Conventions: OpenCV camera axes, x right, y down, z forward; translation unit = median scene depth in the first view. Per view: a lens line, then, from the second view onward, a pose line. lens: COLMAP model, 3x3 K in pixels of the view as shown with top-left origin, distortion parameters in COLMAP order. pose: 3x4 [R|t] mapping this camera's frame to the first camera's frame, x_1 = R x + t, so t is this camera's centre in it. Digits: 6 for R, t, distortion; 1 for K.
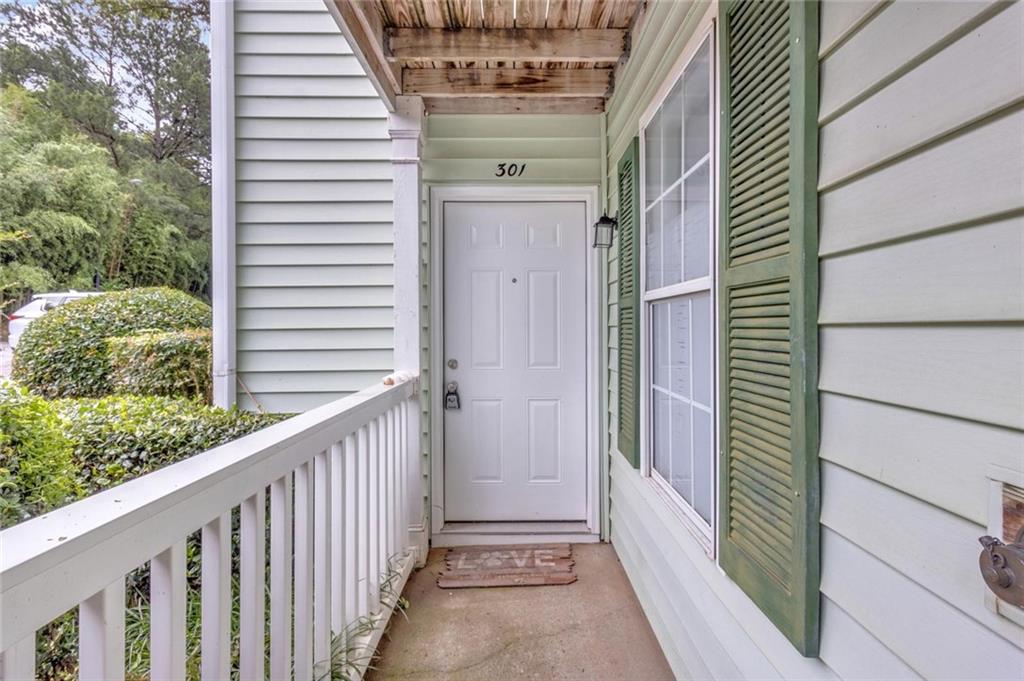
lens RADIAL K [[475.7, 0, 514.1], [0, 475.7, 335.8], [0, 0, 1]] dist [0.000075, 0.000430]
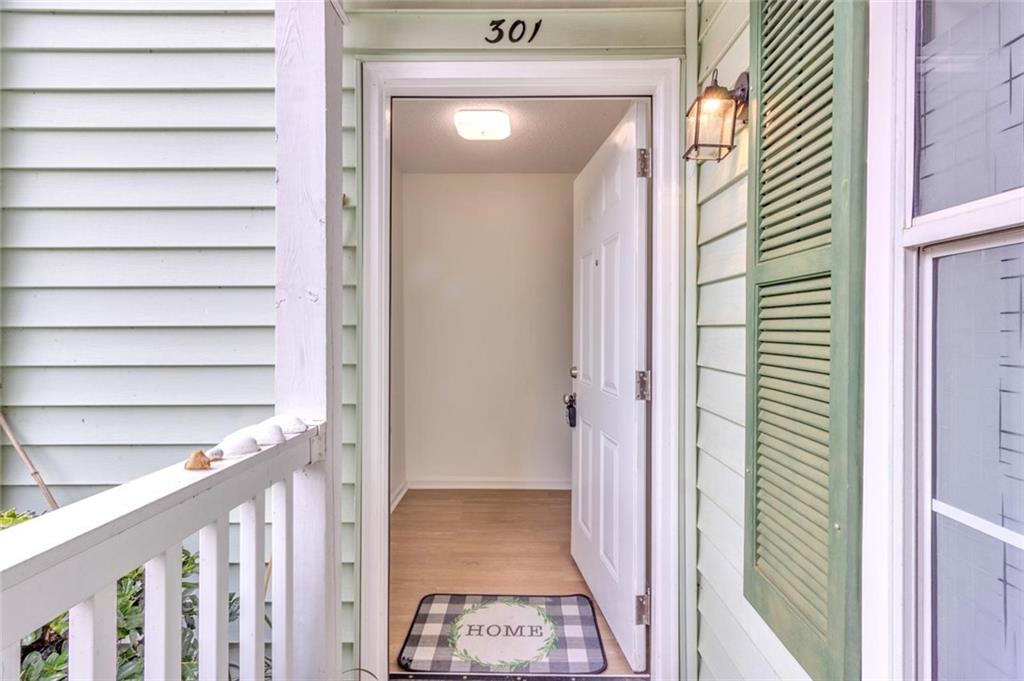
lens RADIAL K [[475.7, 0, 509.9], [0, 475.7, 335.9], [0, 0, 1]] dist [0.000075, 0.000430]
pose [[0.999956, 0.004574, -0.008165, -0.005754], [-0.004606, 0.999982, -0.003831, -0.003818], [0.008147, 0.003868, 0.999959, 0.464757]]
